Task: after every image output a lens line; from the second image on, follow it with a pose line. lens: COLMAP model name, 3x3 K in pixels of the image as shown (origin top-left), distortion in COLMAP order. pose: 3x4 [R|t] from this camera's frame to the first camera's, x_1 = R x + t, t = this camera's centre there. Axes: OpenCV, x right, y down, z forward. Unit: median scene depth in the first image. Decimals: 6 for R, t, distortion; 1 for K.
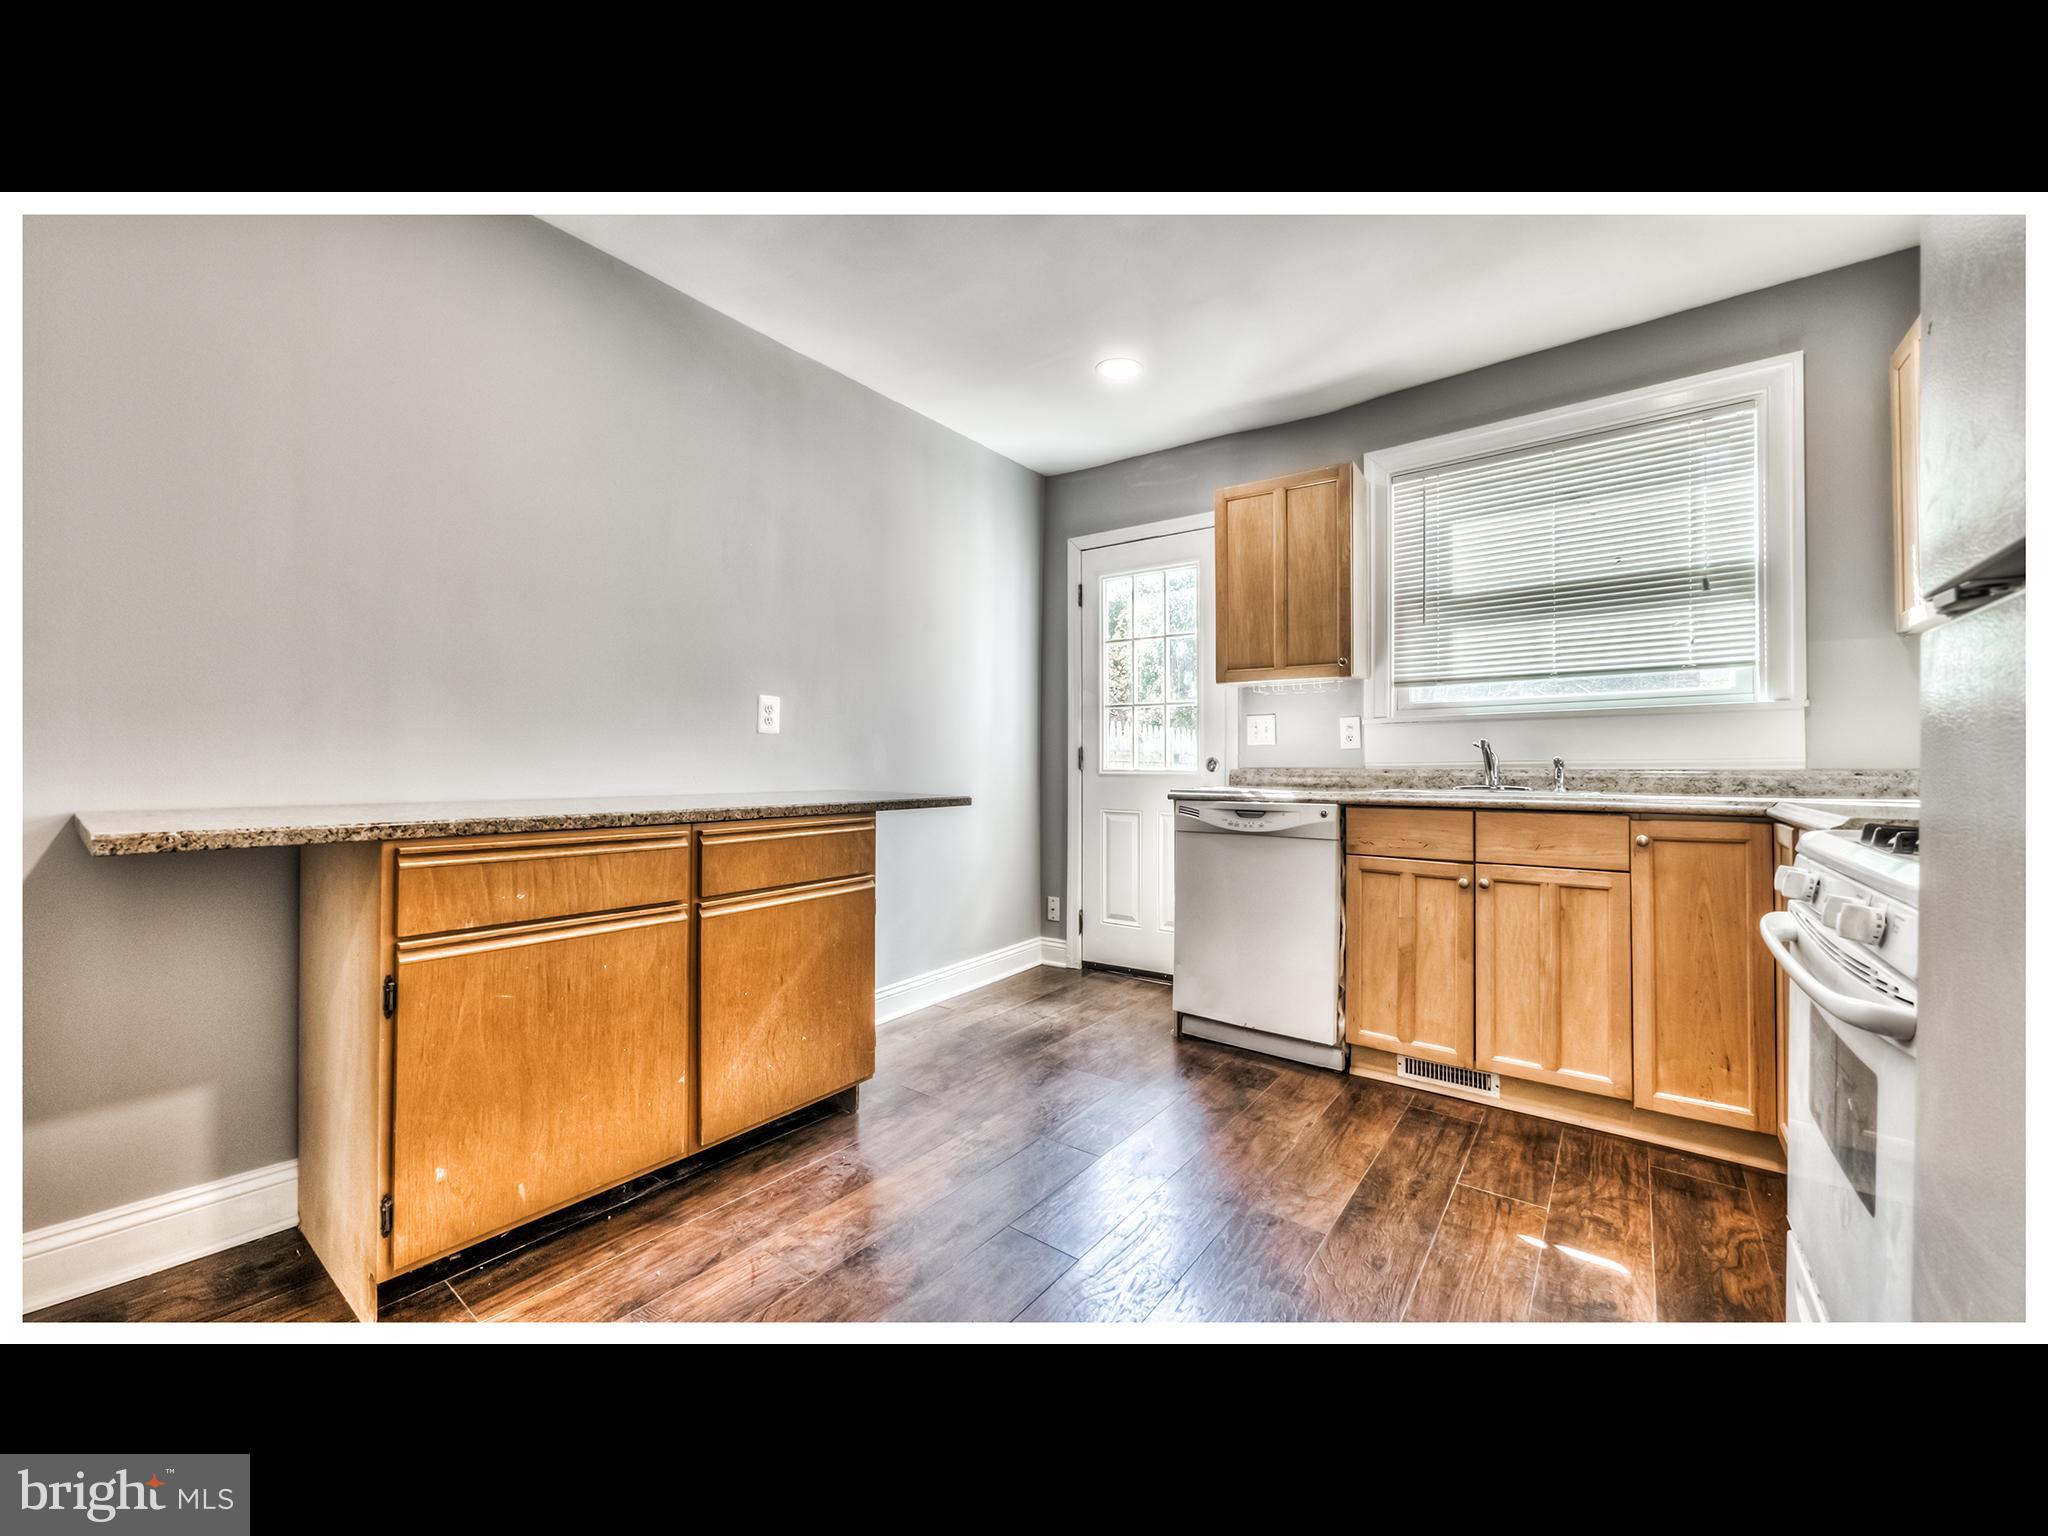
lens RADIAL K [[781.4, 0, 983.3], [0, 781.4, 763.6], [0, 0, 1]] dist [-0.008853, 0.000814]
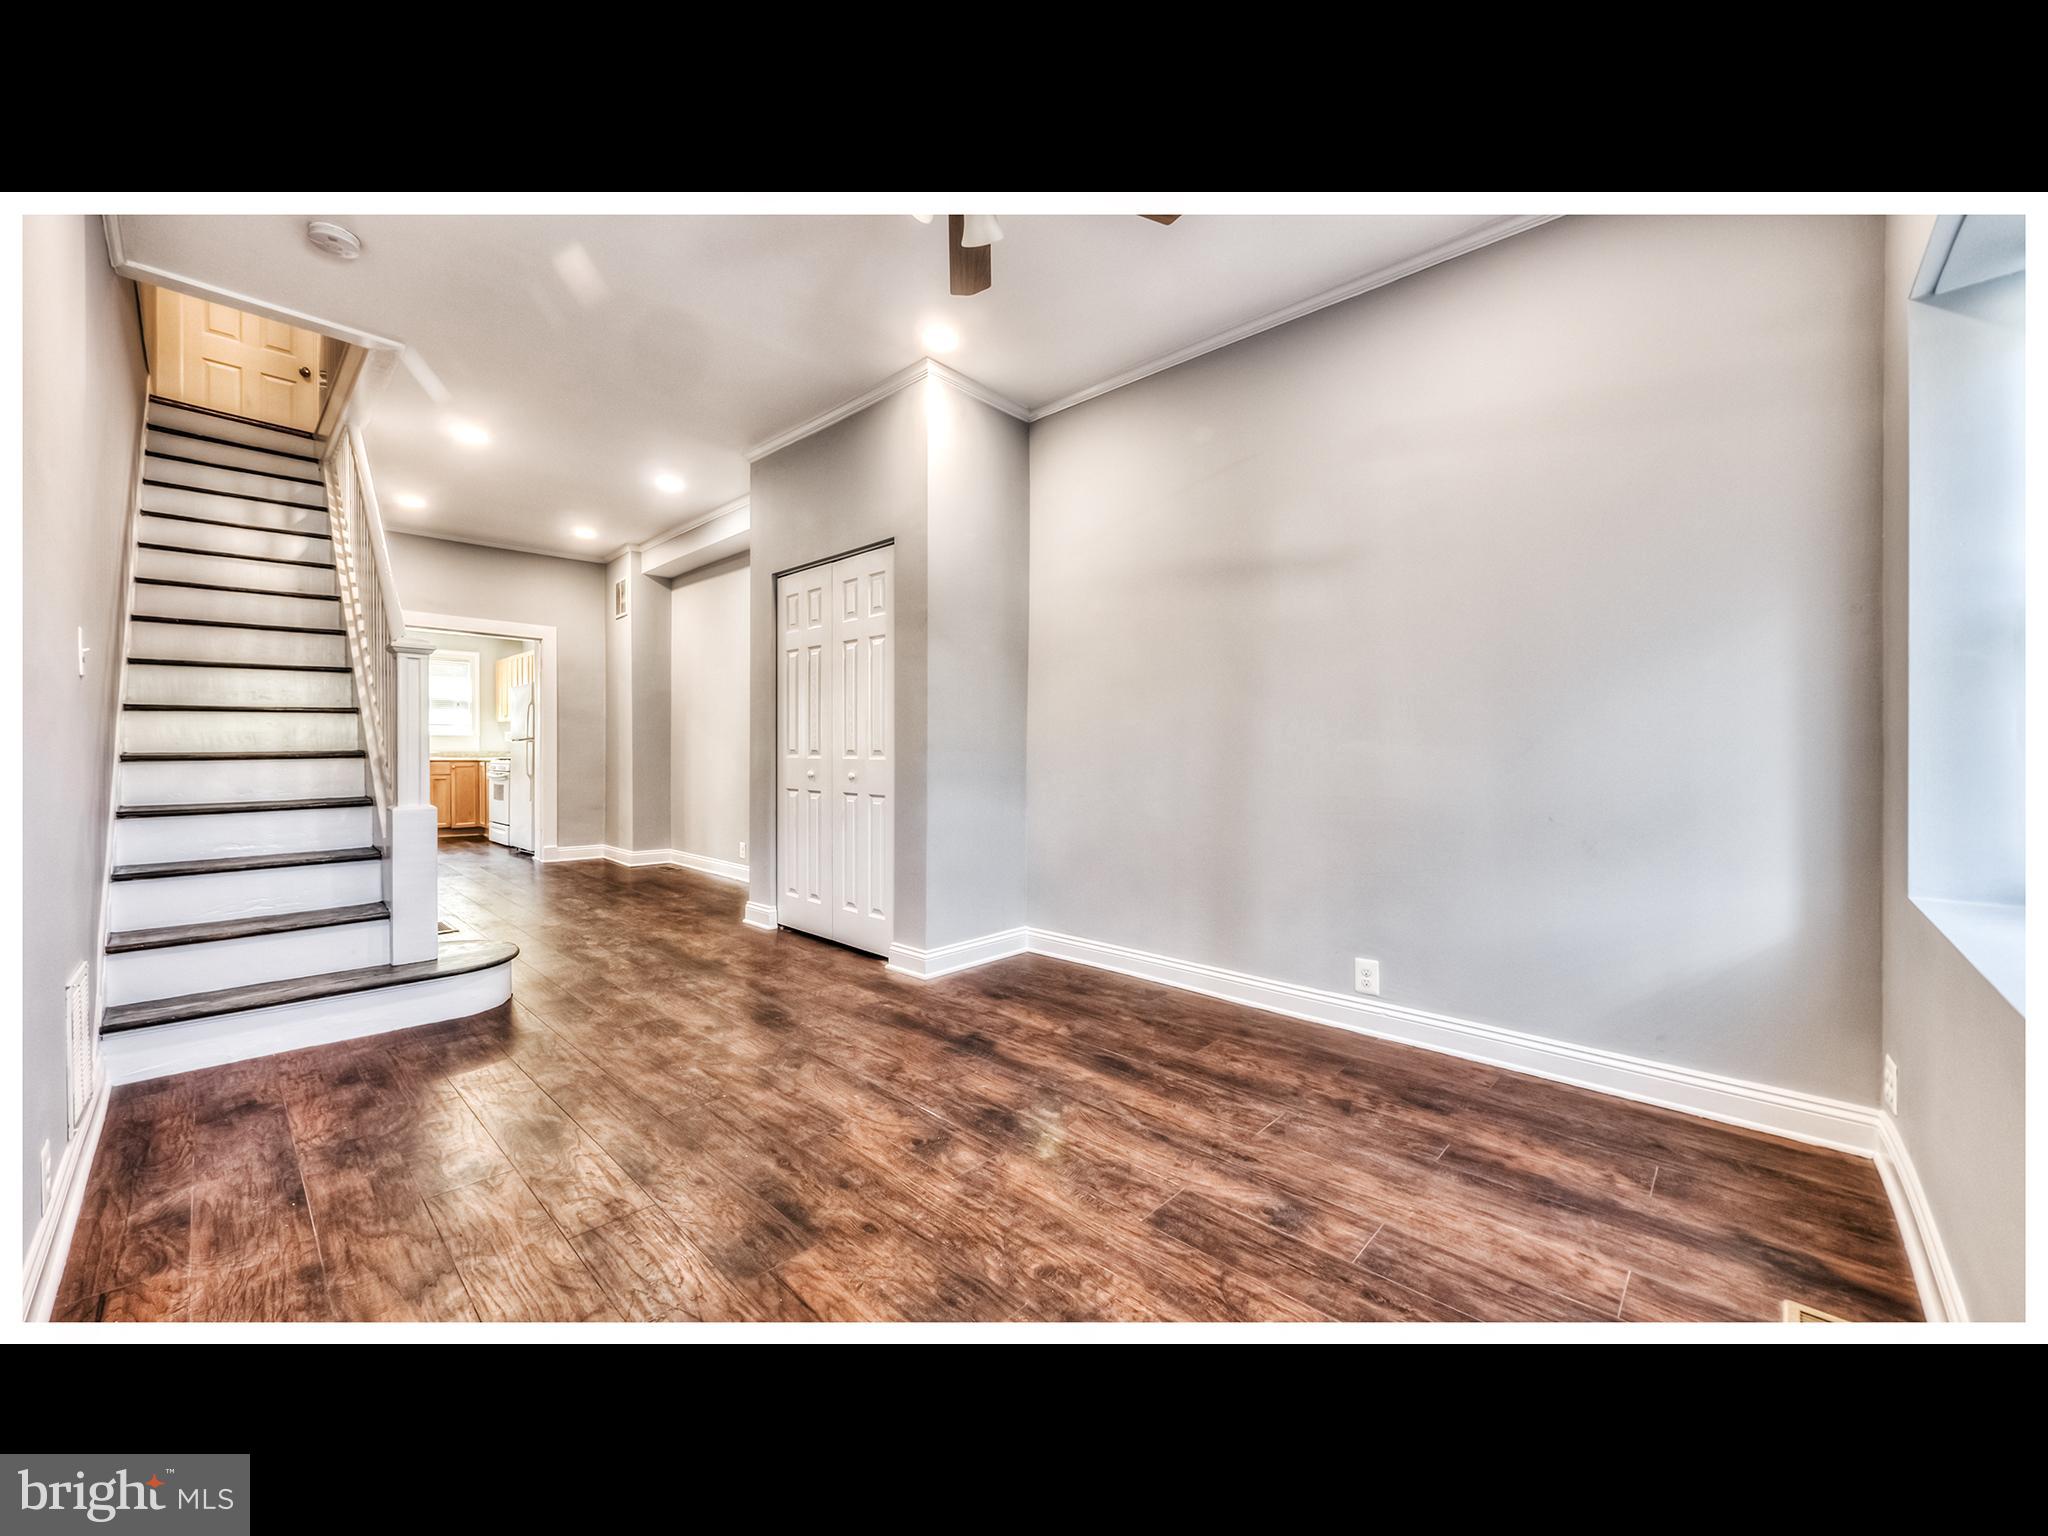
lens RADIAL K [[781.4, 0, 1025.8], [0, 781.4, 760.4], [0, 0, 1]] dist [-0.008853, 0.000814]
pose [[0.071083, -0.010495, 0.997415, -2.982586], [-0.008377, 0.999903, 0.011118, -0.014382], [-0.997435, -0.009146, 0.070988, -2.294083]]
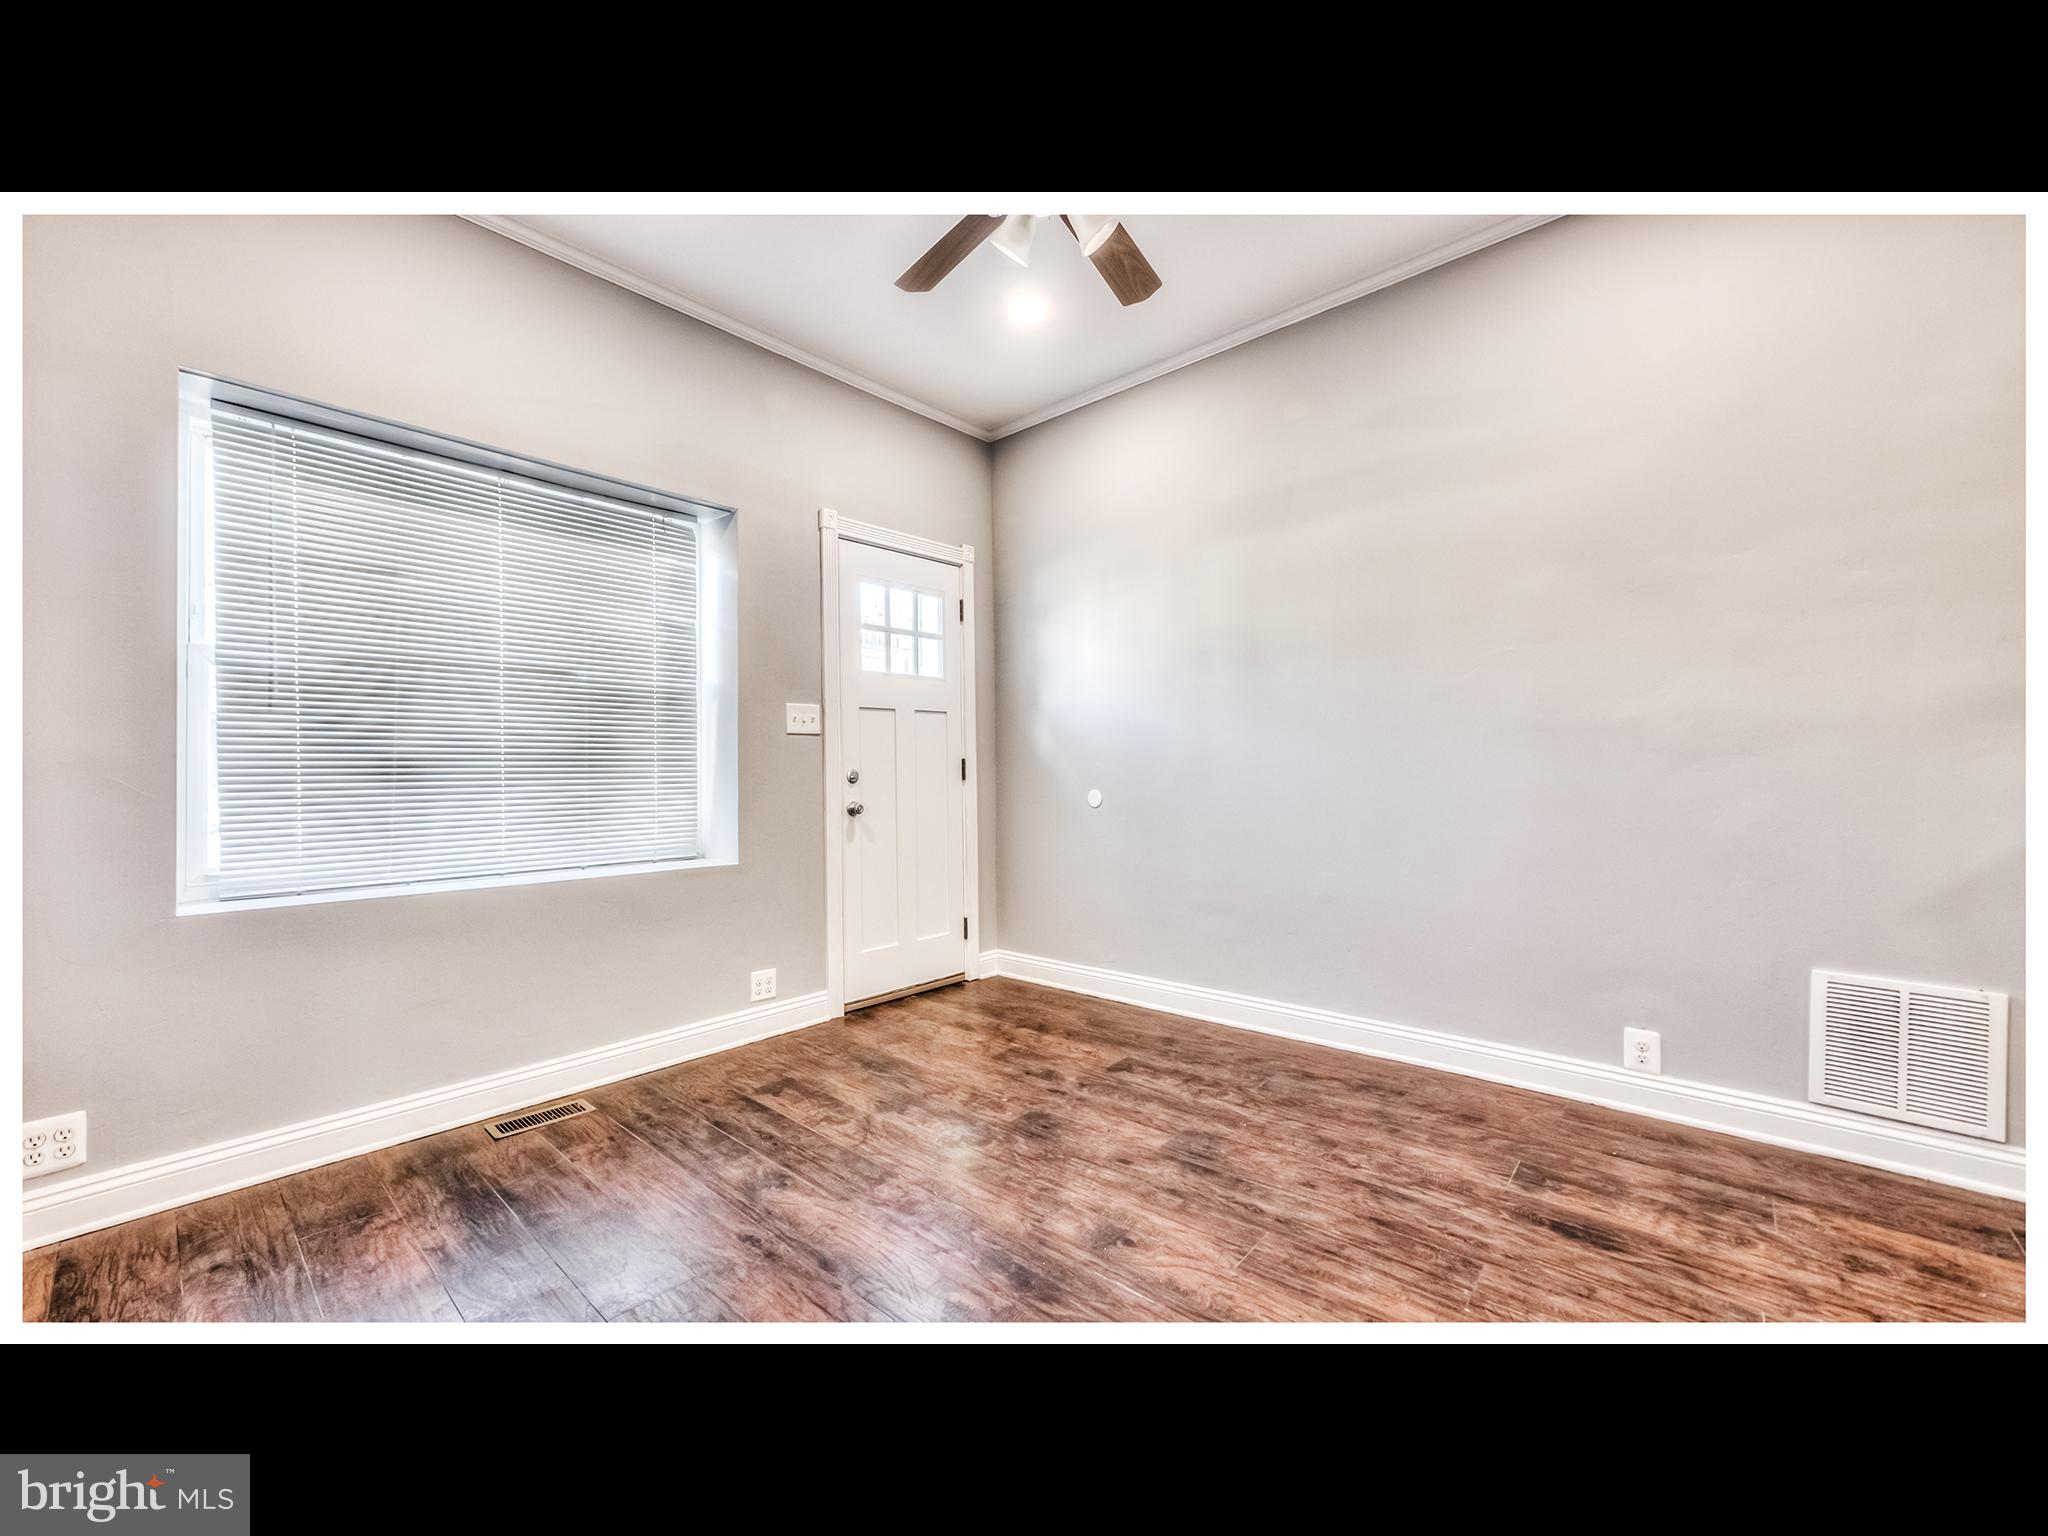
lens RADIAL K [[781.4, 0, 1014.8], [0, 781.4, 766.9], [0, 0, 1]] dist [-0.008853, 0.000814]
pose [[-0.049022, -0.007864, -0.998767, -1.318416], [0.012494, 0.999886, -0.008486, -0.016854], [0.998720, -0.012894, -0.048918, -2.174353]]
